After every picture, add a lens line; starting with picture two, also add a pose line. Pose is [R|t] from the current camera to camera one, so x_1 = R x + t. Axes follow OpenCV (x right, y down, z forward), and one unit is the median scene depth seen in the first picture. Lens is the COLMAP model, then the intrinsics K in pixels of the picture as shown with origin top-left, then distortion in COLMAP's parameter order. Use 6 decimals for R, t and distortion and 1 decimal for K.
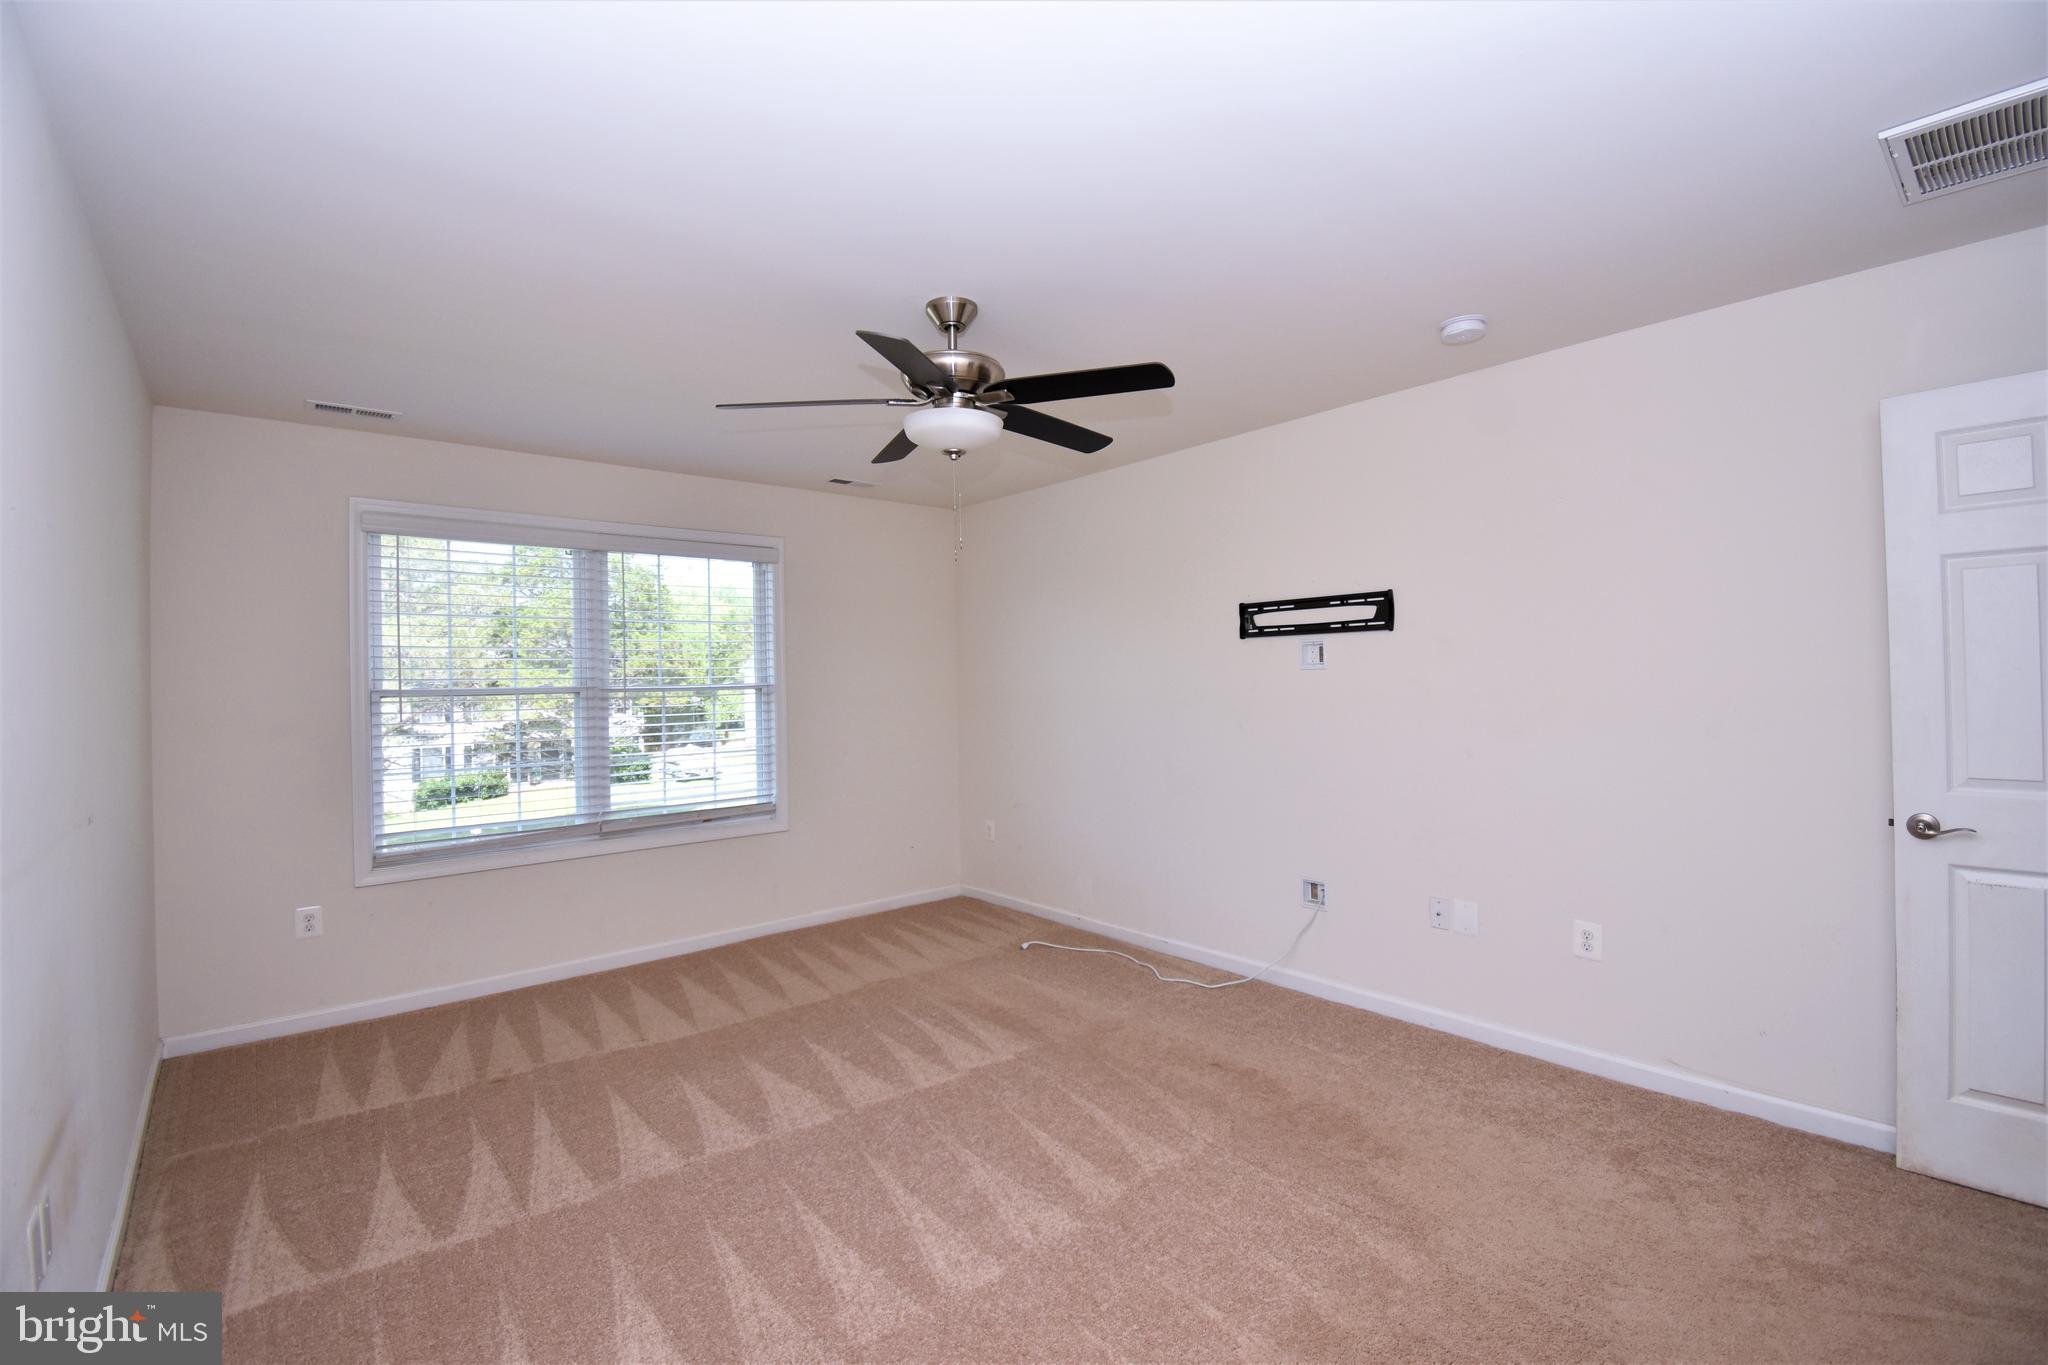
lens RADIAL K [[912.6, 0, 1027.6], [0, 912.6, 670.9], [0, 0, 1]] dist [0.001222, -0.014042]
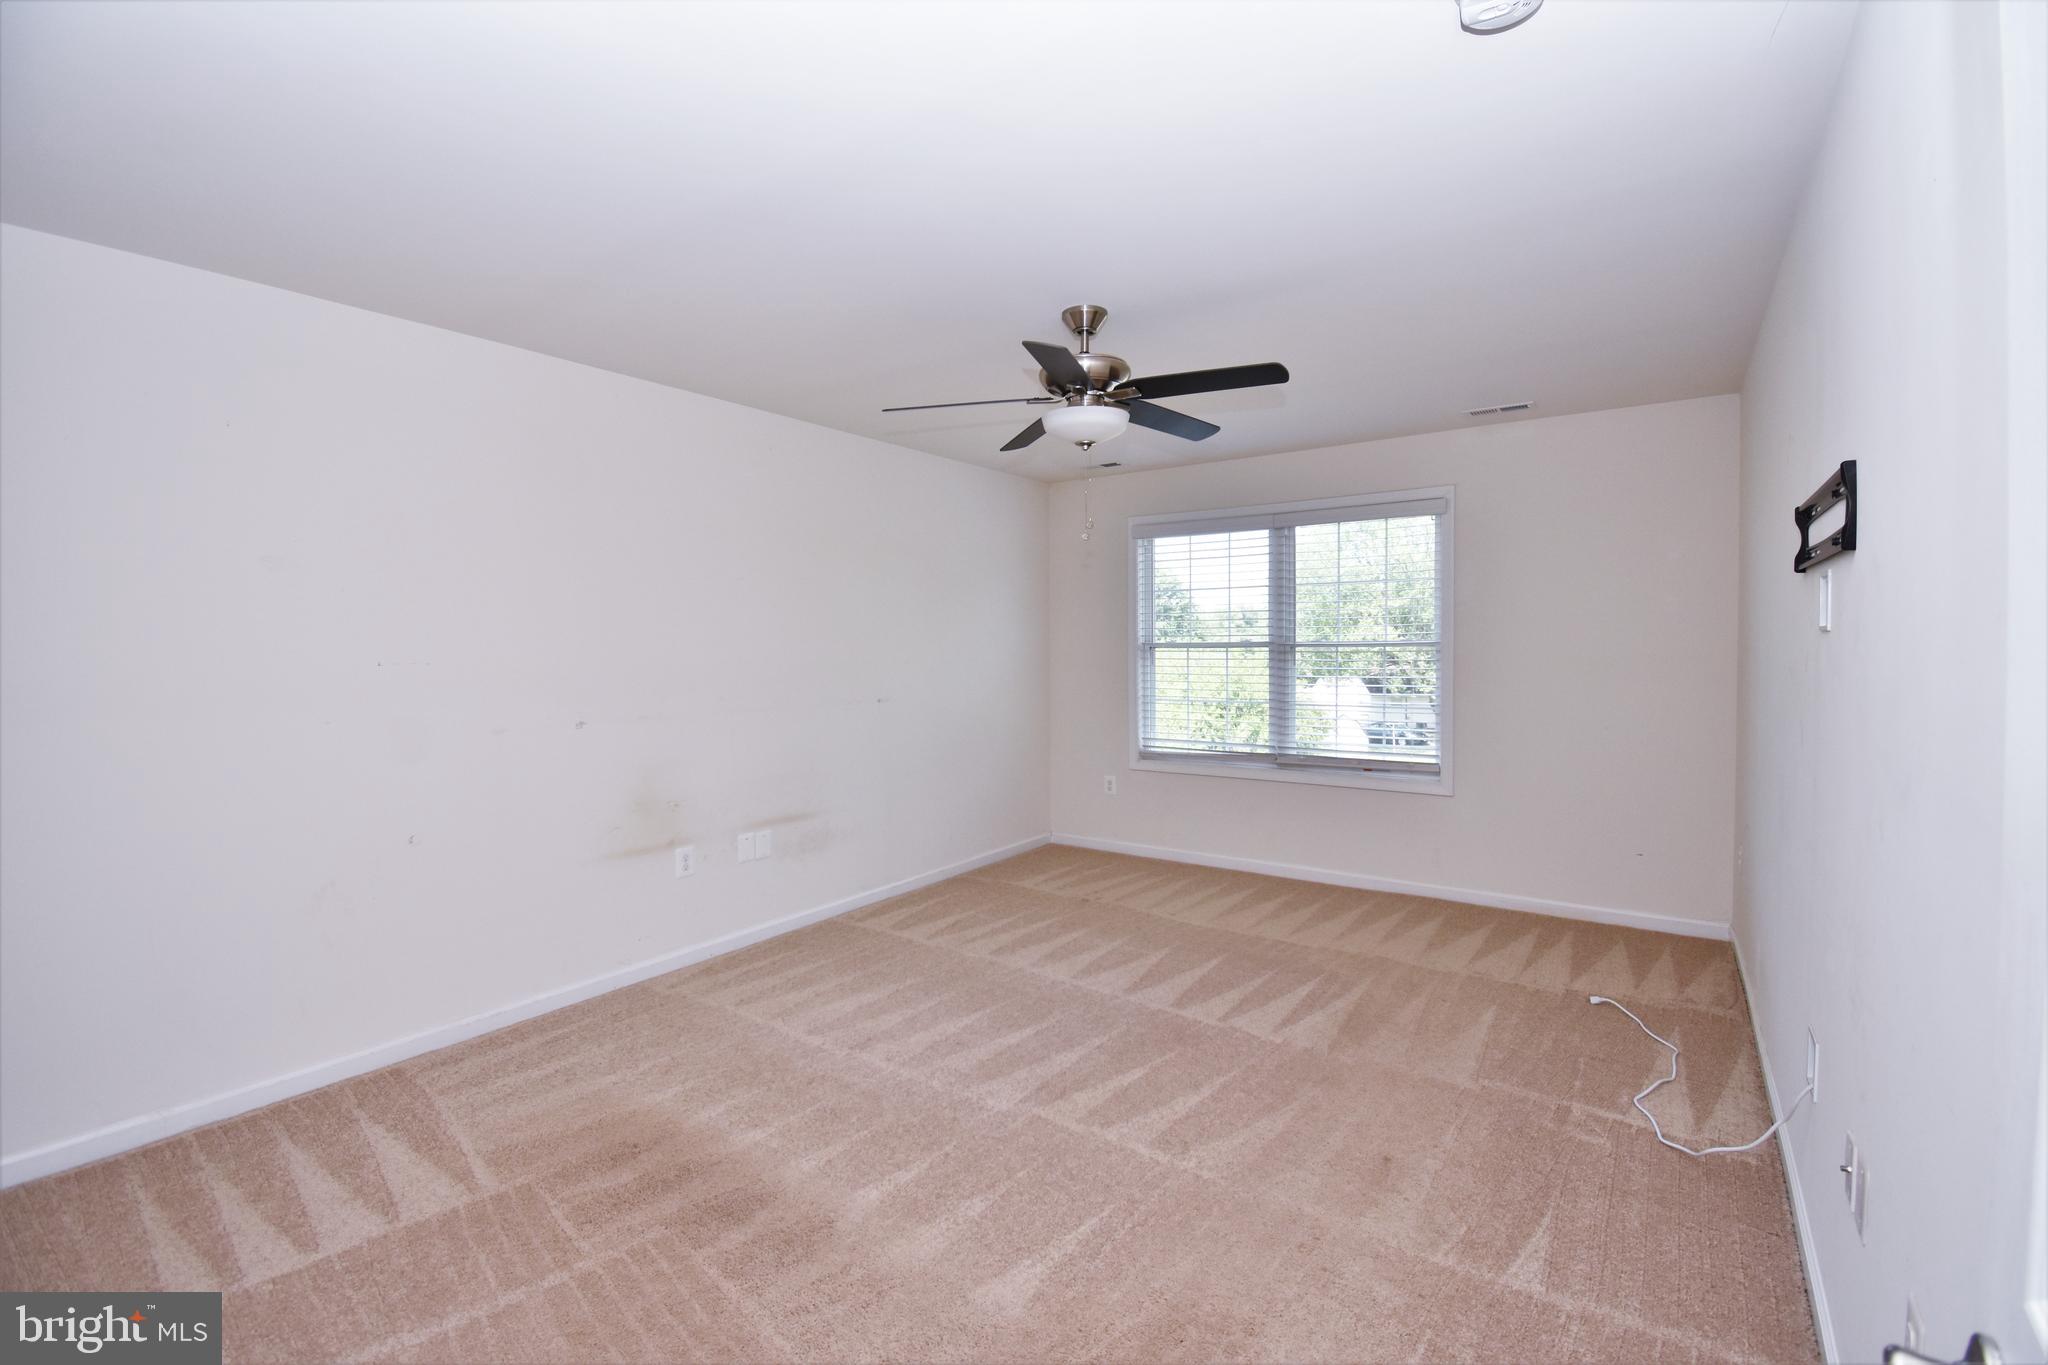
lens RADIAL K [[891.9, 0, 1017.8], [0, 891.9, 659.0], [0, 0, 1]] dist [0.009113, -0.020825]
pose [[0.239952, 0.032961, -0.970225, 0.690751], [0.013324, 0.999217, 0.037241, -0.010209], [0.970693, -0.021863, 0.239325, 0.449010]]
